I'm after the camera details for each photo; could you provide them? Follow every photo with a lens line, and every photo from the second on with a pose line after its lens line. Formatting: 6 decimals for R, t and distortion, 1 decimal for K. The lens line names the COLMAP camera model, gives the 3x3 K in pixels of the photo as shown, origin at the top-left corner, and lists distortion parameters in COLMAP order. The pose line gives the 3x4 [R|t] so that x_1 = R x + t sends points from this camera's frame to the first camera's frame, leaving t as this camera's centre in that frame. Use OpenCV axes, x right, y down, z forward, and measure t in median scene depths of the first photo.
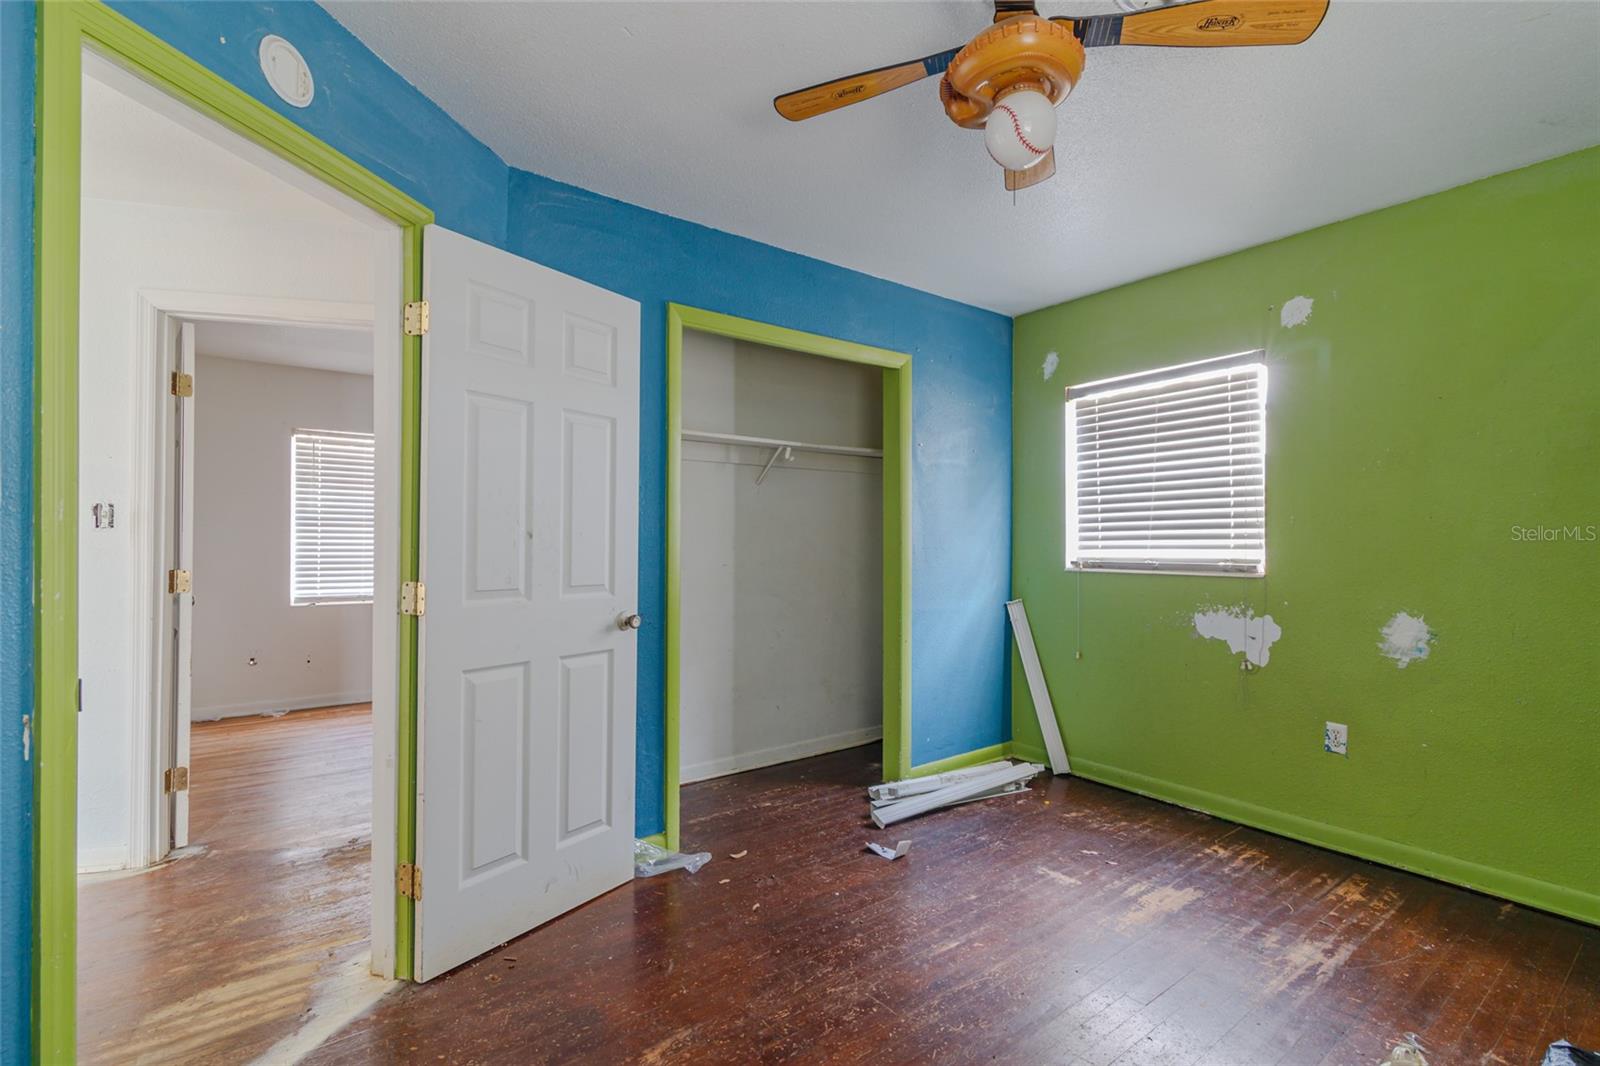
lens RADIAL K [[723.2, 0, 796.3], [0, 723.2, 538.3], [0, 0, 1]] dist [0.000203, -0.000505]
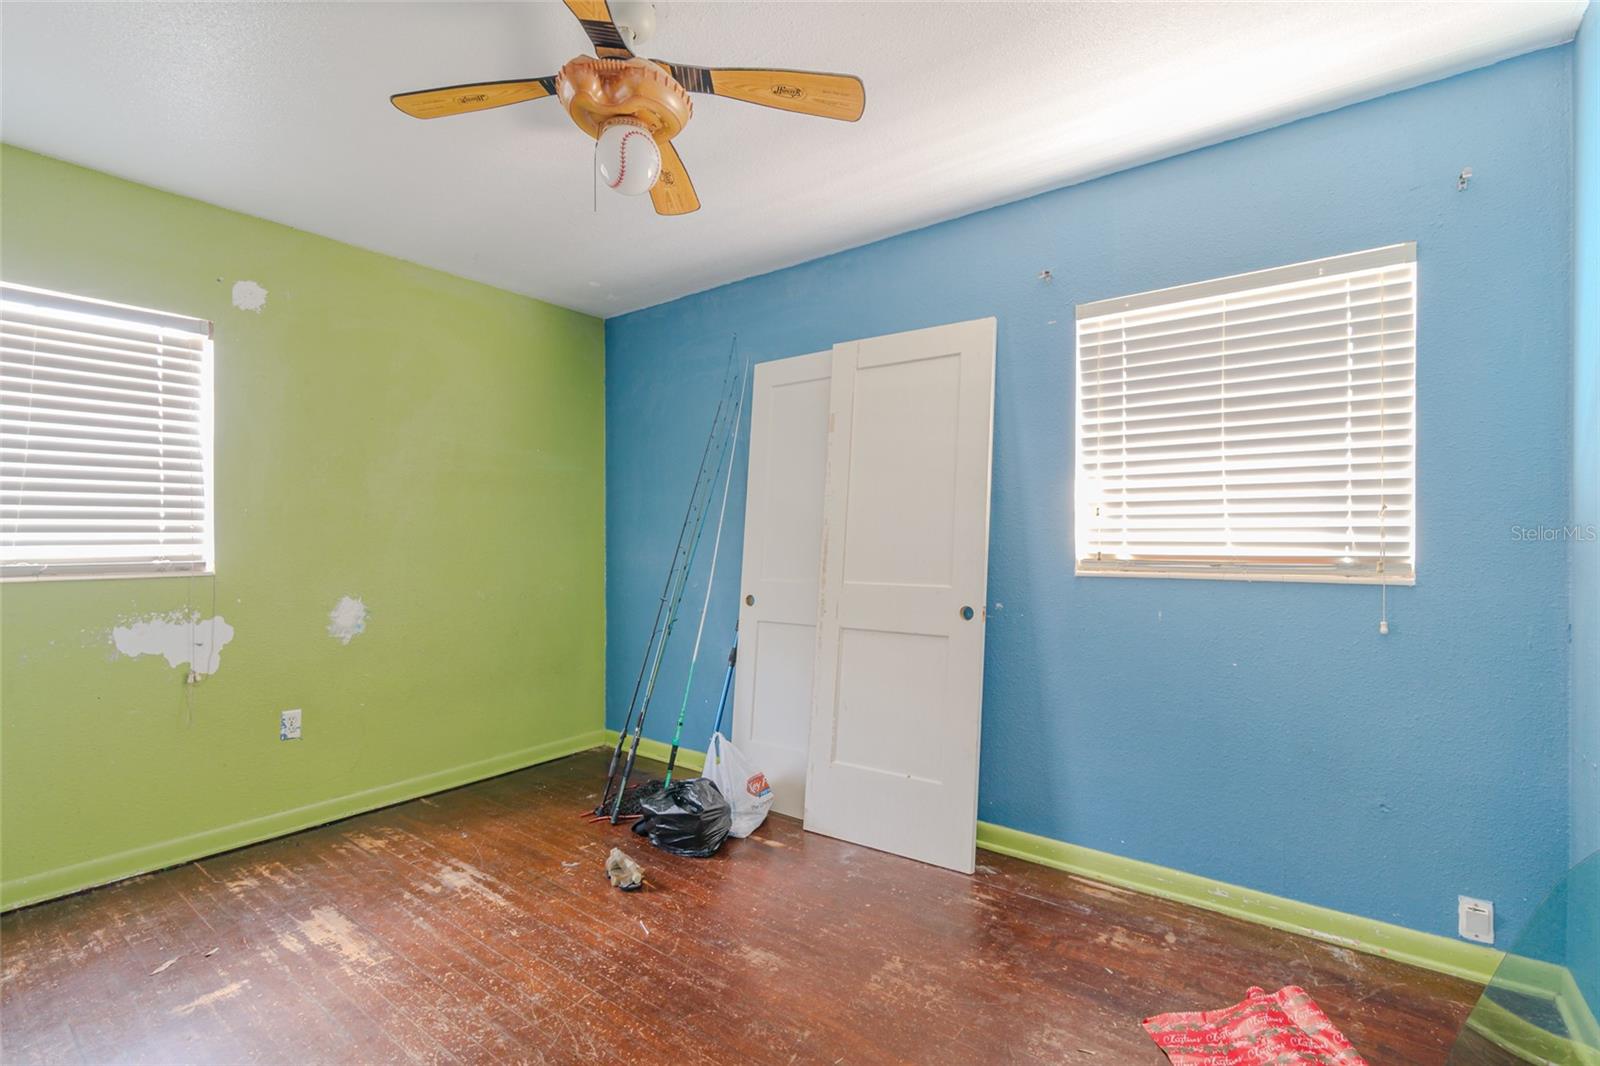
lens RADIAL K [[723.2, 0, 797.3], [0, 723.2, 538.1], [0, 0, 1]] dist [0.000203, -0.000505]
pose [[-0.268702, -0.003387, 0.963218, -0.449290], [-0.006264, 0.999979, 0.001769, 0.001940], [-0.963203, -0.005558, -0.268717, 0.579231]]
